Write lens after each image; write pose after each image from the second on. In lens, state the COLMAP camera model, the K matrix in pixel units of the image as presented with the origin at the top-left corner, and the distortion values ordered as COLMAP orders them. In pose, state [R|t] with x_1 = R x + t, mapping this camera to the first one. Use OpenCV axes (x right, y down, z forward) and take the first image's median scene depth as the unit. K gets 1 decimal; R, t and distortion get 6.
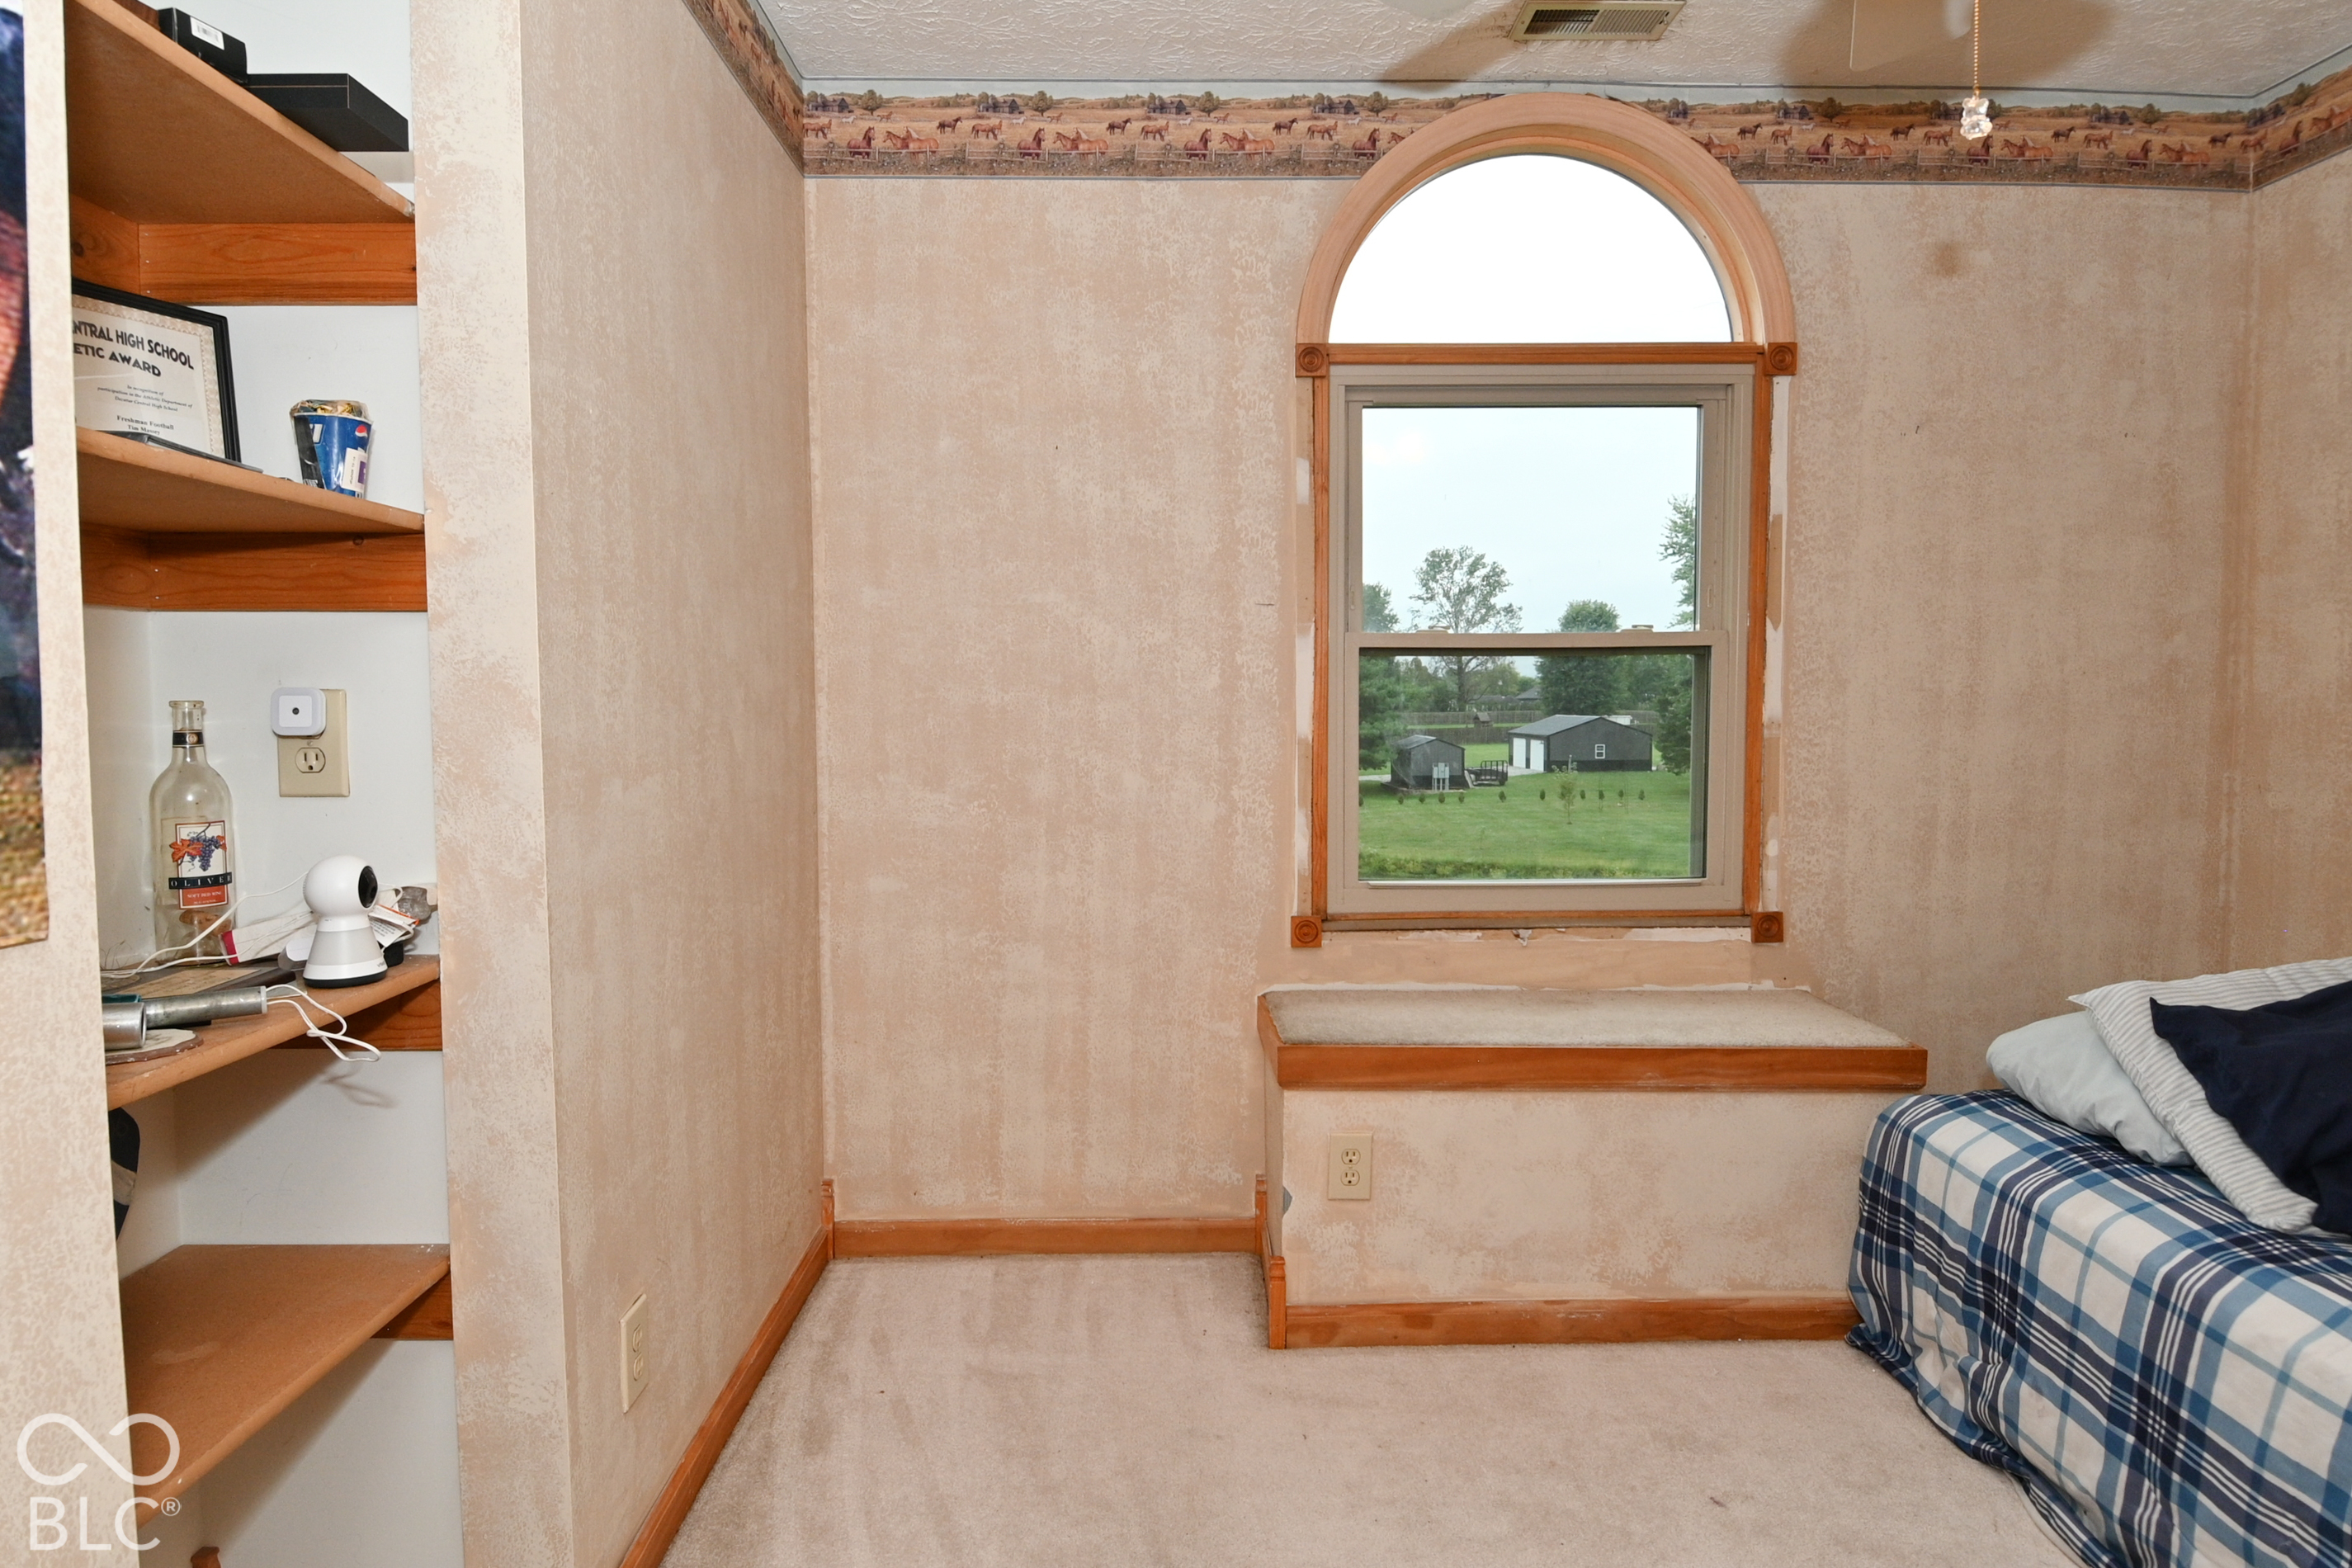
lens RADIAL K [[1335.4, 0, 1165.8], [0, 1335.4, 775.4], [0, 0, 1]] dist [0.015318, -0.023899]
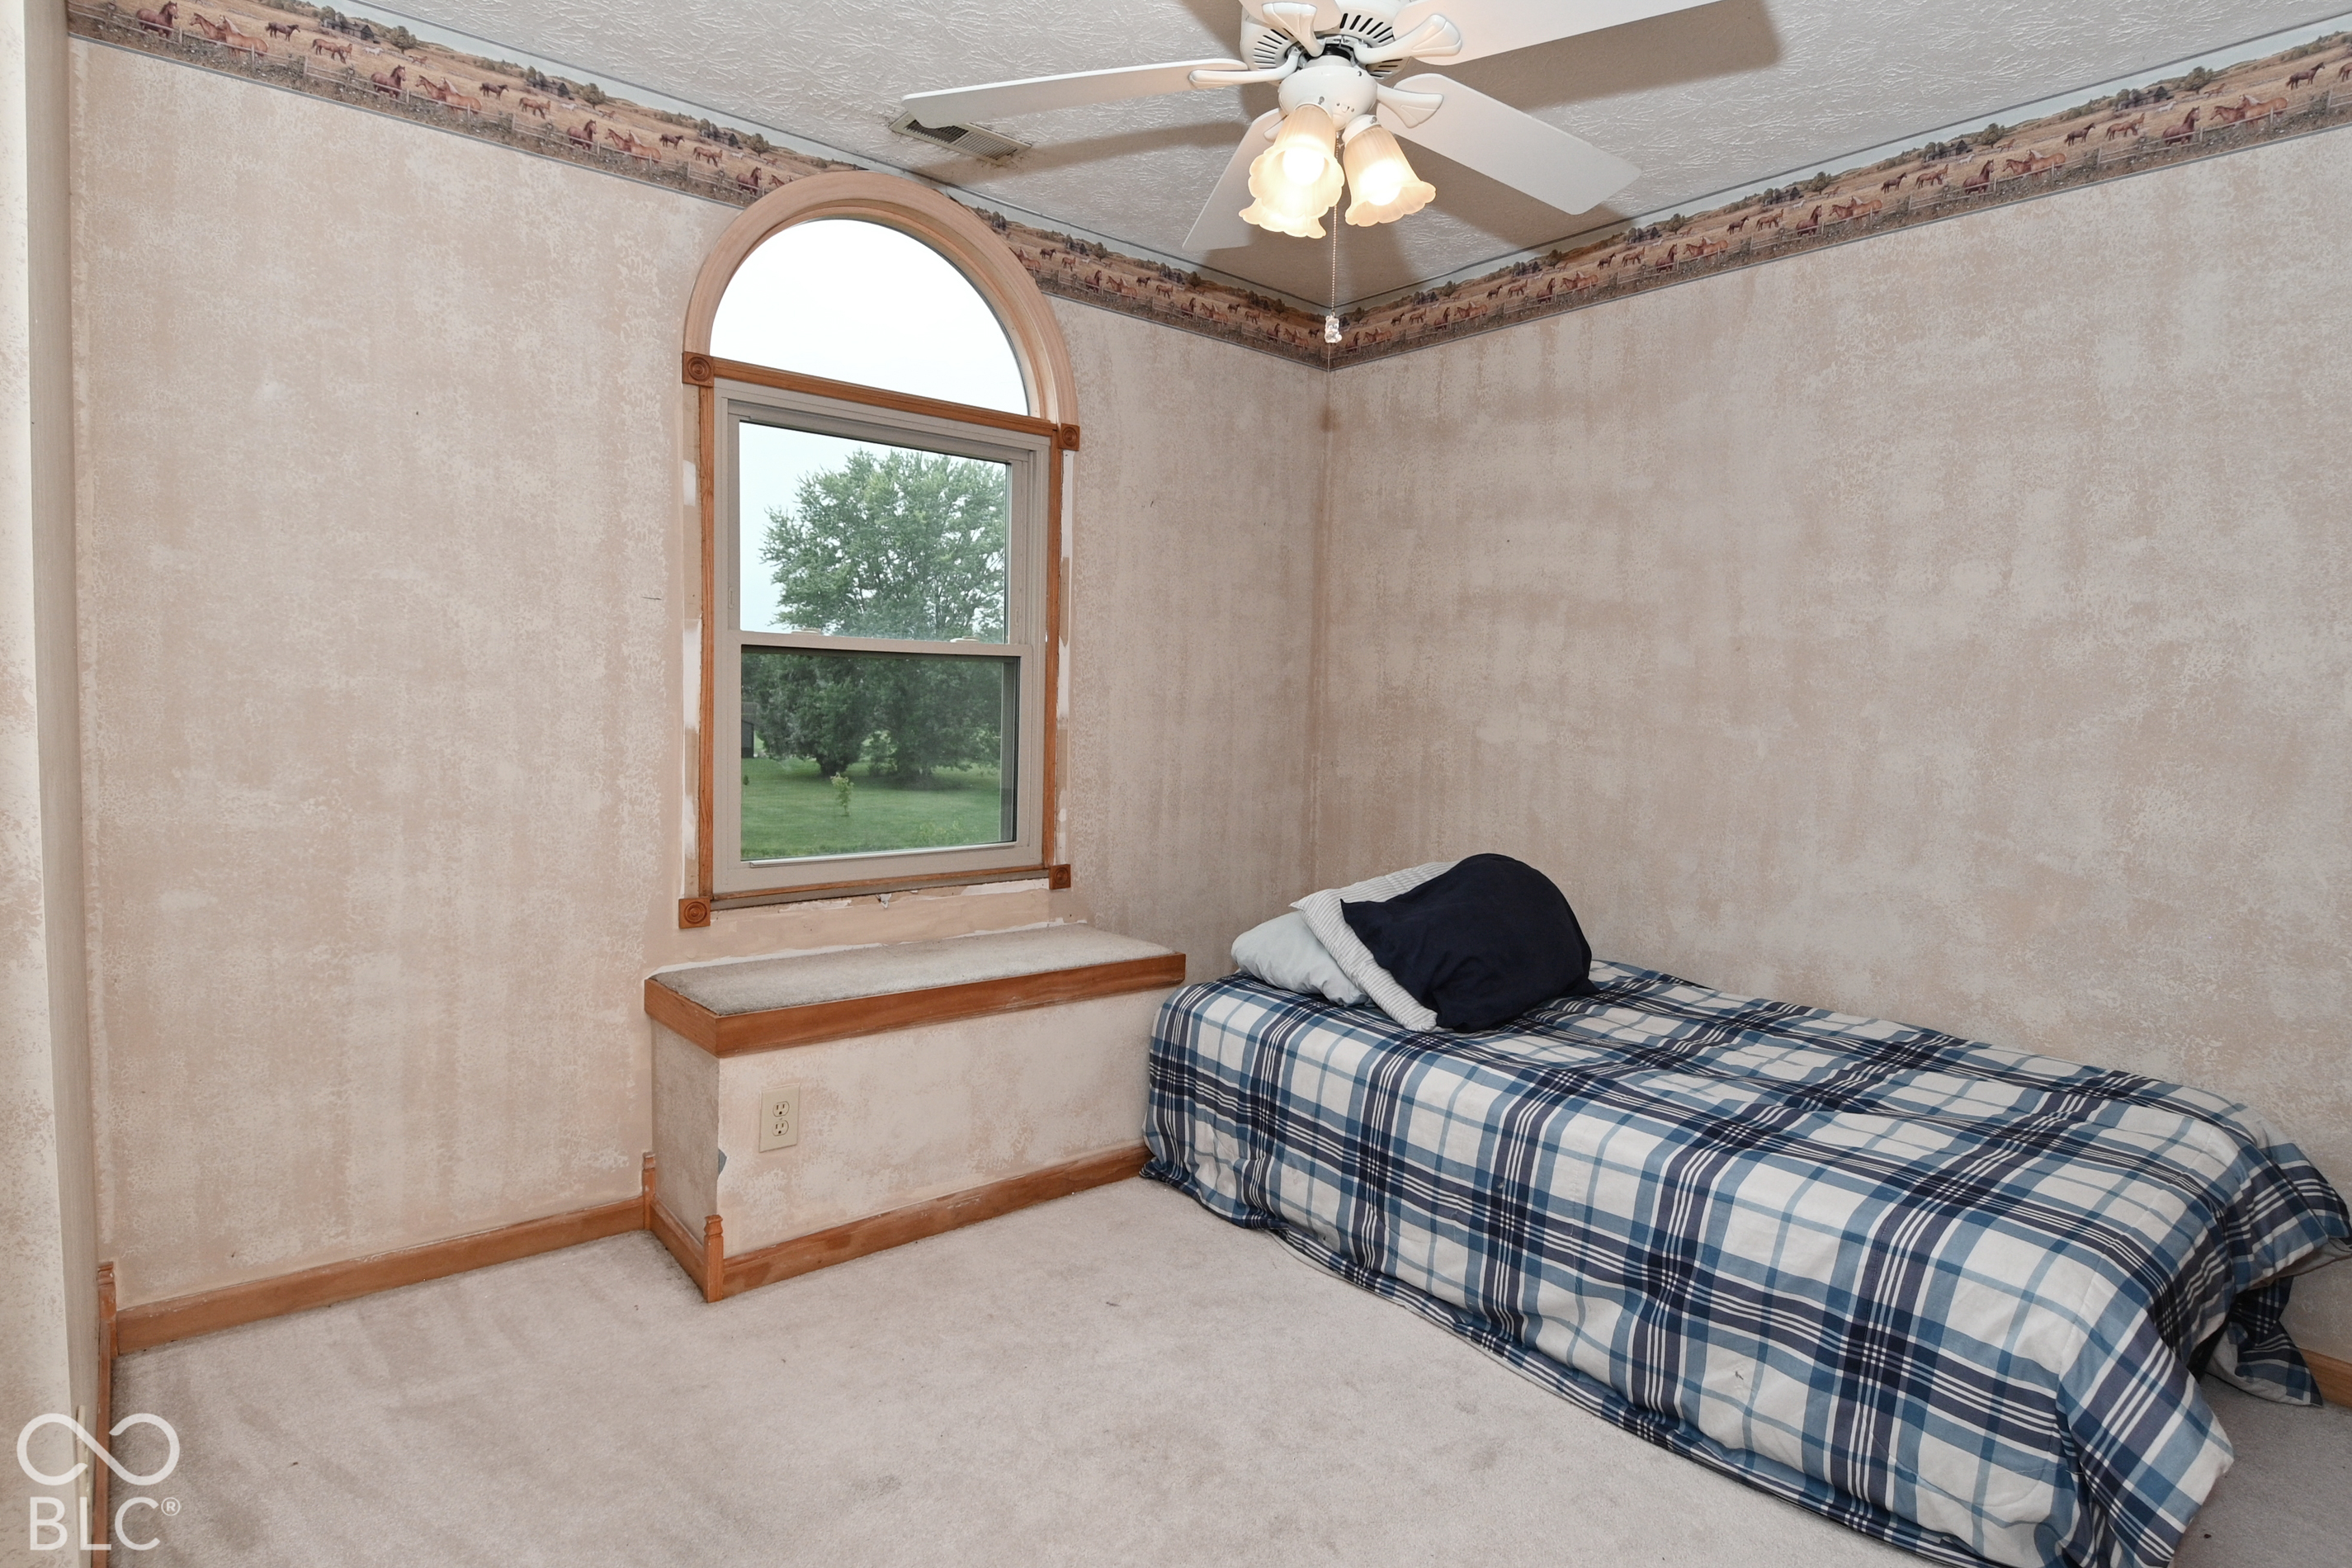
lens RADIAL K [[1238.7, 0, 1178.7], [0, 1238.7, 778.2], [0, 0, 1]] dist [0.013247, -0.024231]
pose [[0.778268, -0.020995, 0.627581, -0.215301], [0.012966, 0.999765, 0.017368, -0.000881], [-0.627799, -0.005380, 0.778357, -0.000238]]
